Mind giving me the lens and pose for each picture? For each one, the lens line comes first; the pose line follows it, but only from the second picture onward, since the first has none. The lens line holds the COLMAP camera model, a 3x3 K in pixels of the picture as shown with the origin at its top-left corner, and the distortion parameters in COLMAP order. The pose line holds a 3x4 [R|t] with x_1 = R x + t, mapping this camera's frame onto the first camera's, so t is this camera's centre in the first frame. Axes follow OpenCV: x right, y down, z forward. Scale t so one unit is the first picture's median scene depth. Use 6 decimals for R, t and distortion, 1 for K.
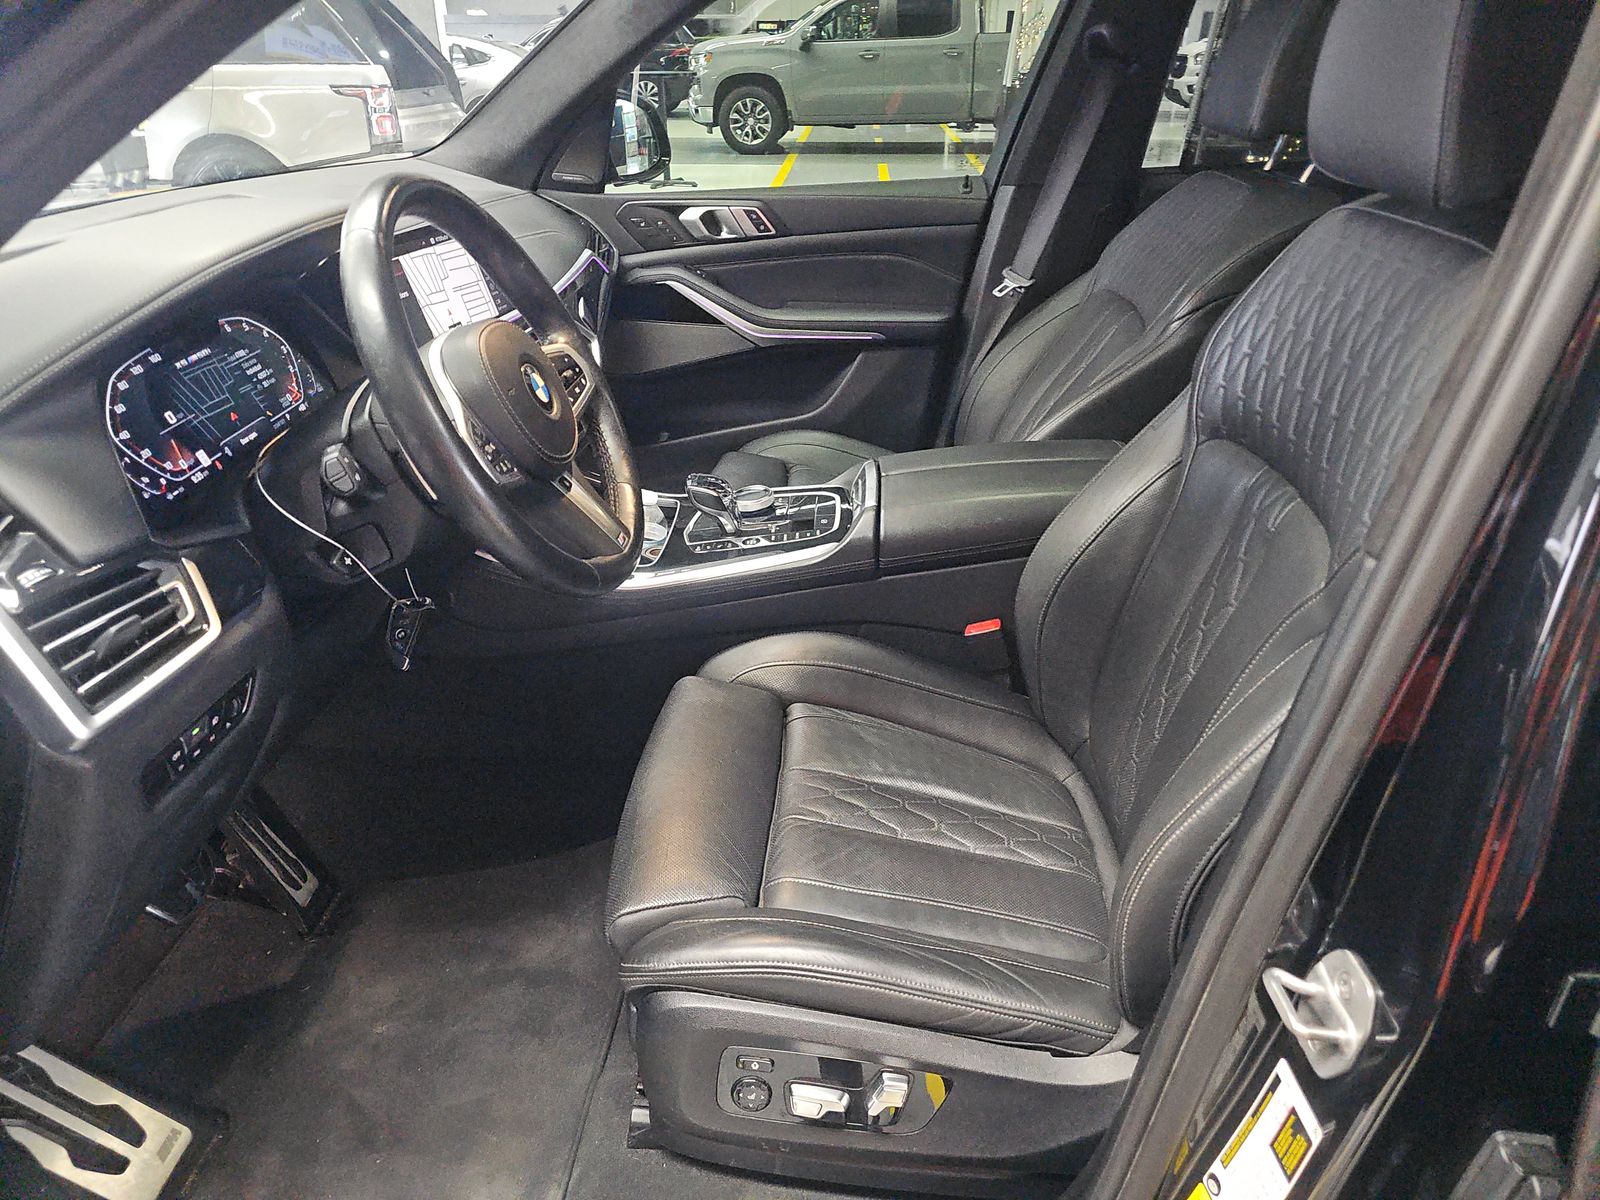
lens RADIAL K [[1065.7, 0, 800.0], [0, 1065.7, 600.0], [0, 0, 1]] dist [0.068876, -0.041872]
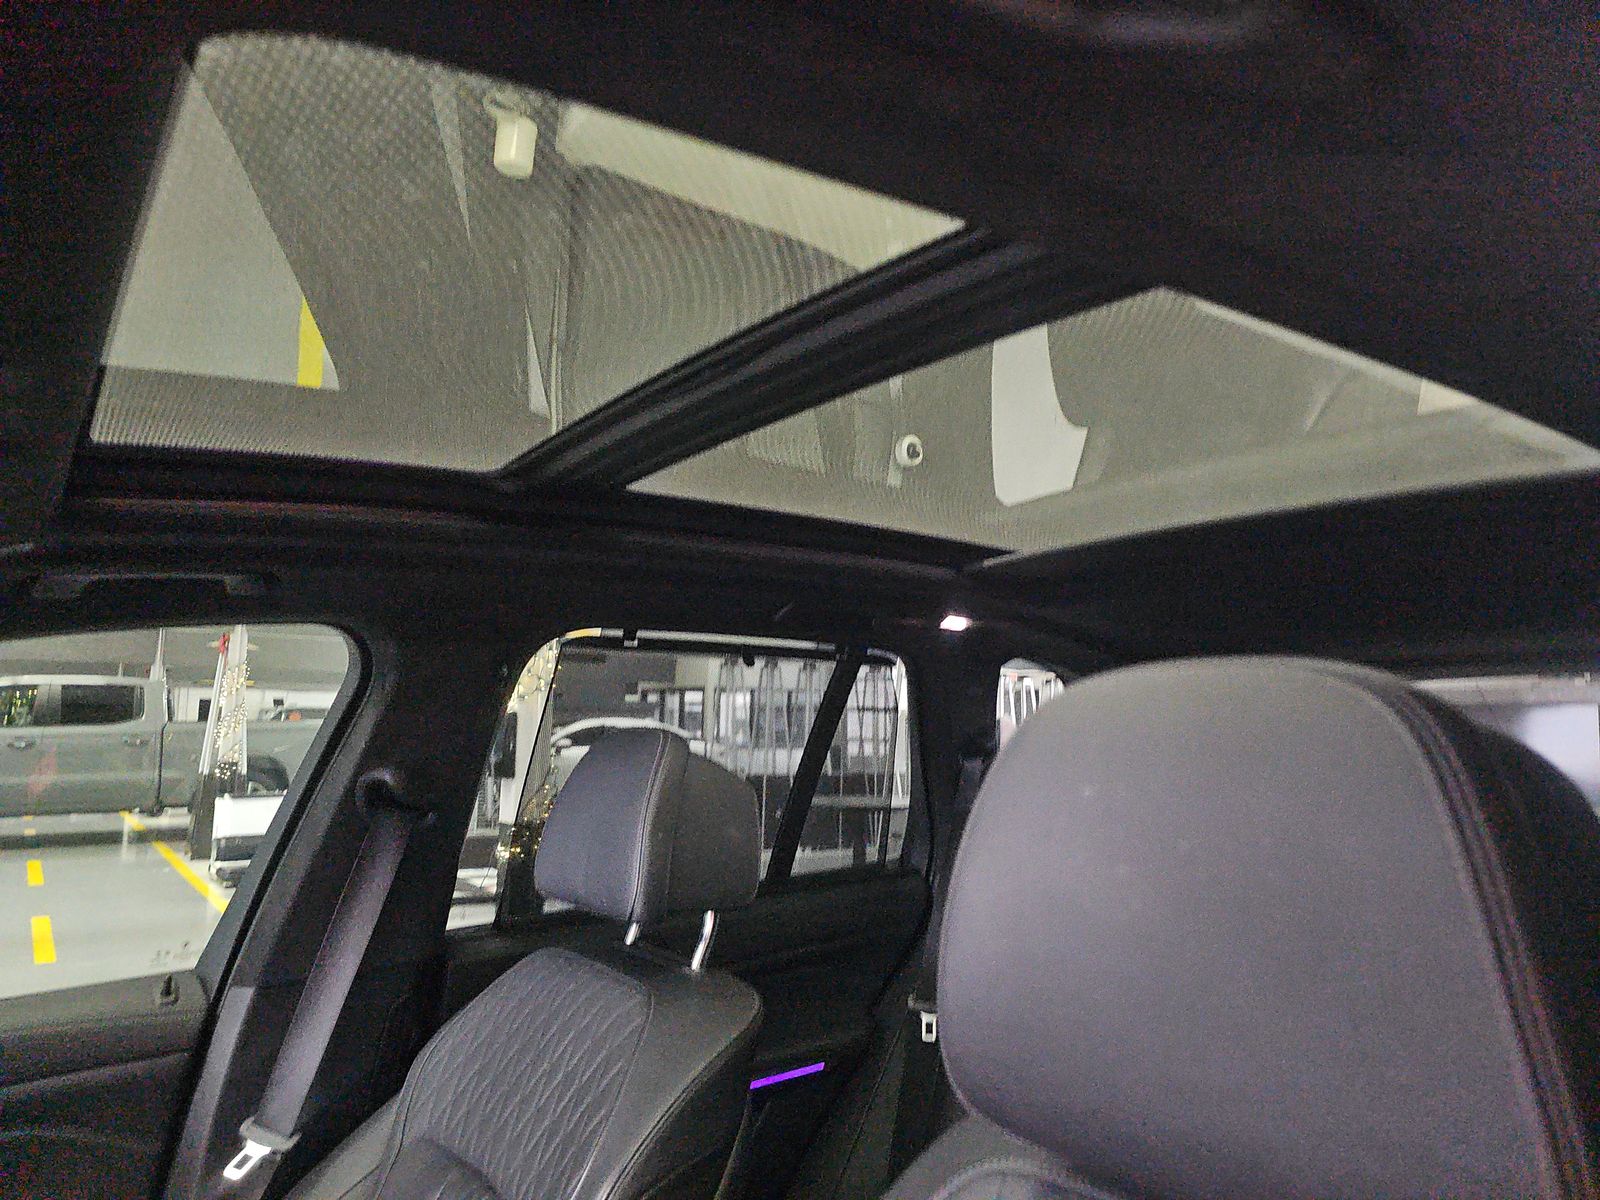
lens RADIAL K [[1065.7, 0, 800.0], [0, 1065.7, 600.0], [0, 0, 1]] dist [0.068876, -0.041872]
pose [[0.782937, 0.074138, 0.617668, 0.036513], [0.282882, 0.841860, -0.459619, -0.186382], [-0.554065, 0.534580, 0.638151, 0.284784]]
